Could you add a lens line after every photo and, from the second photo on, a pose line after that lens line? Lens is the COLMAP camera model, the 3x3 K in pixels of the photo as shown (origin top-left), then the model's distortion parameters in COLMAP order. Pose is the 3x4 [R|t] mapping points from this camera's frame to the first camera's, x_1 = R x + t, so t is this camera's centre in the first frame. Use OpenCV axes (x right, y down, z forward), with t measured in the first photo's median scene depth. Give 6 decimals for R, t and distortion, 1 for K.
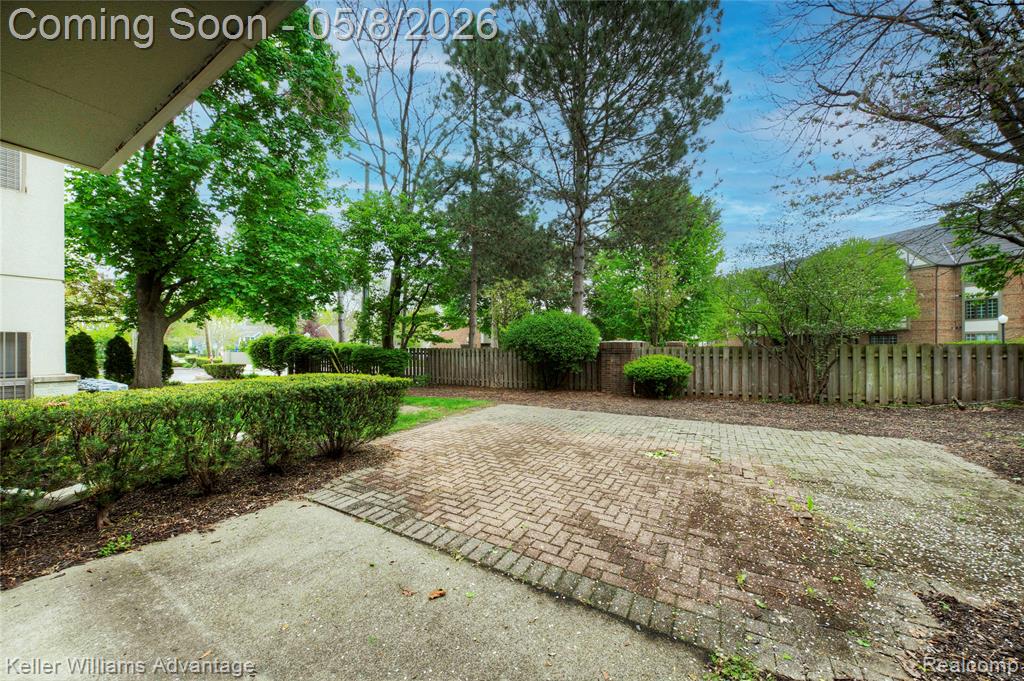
lens RADIAL K [[350.4, 0, 514.4], [0, 350.4, 346.1], [0, 0, 1]] dist [0.011617, -0.006941]
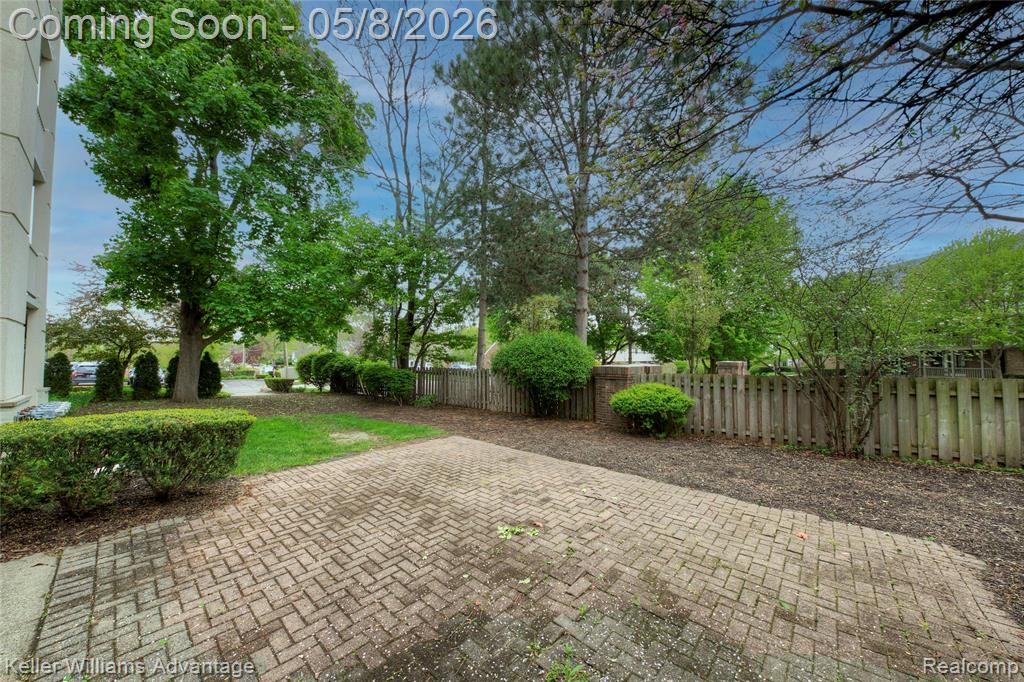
lens RADIAL K [[351.2, 0, 509.3], [0, 351.2, 345.0], [0, 0, 1]] dist [0.009883, -0.006415]
pose [[0.979249, -0.000248, -0.202660, 0.470728], [-0.008331, 0.999105, -0.041479, -0.057247], [0.202489, 0.042307, 0.978370, 0.189339]]
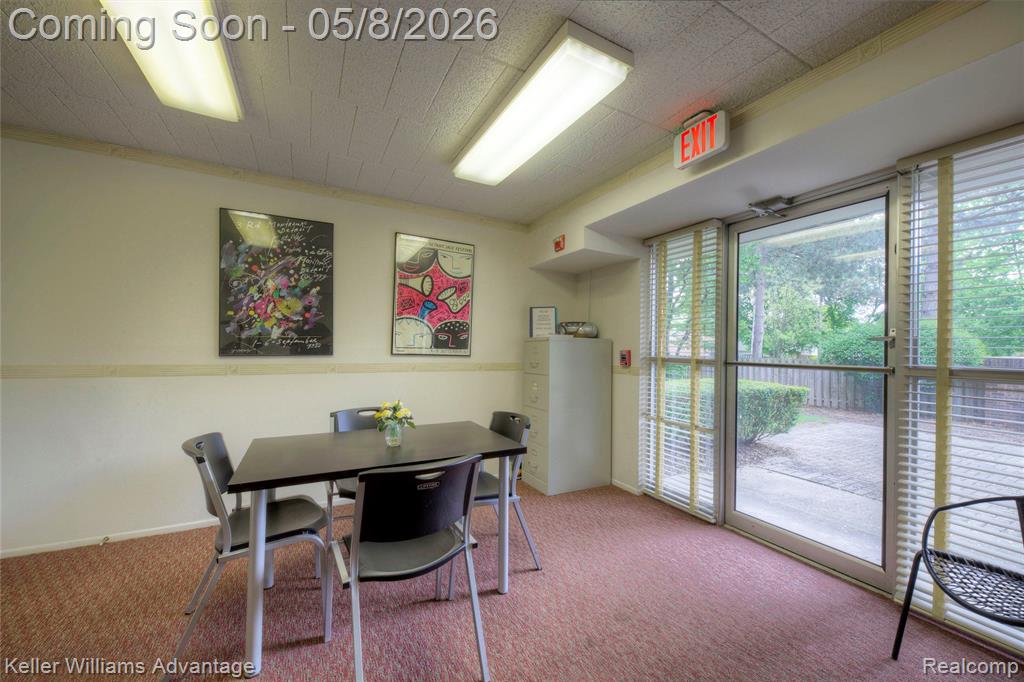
lens RADIAL K [[388.2, 0, 512.0], [0, 388.2, 341.0], [0, 0, 1]] dist [0.000336, 0.000024]
pose [[0.849813, 0.015303, -0.526862, -0.390837], [-0.027025, 0.999529, -0.014560, -0.015123], [0.526391, 0.026612, 0.849826, -0.528482]]
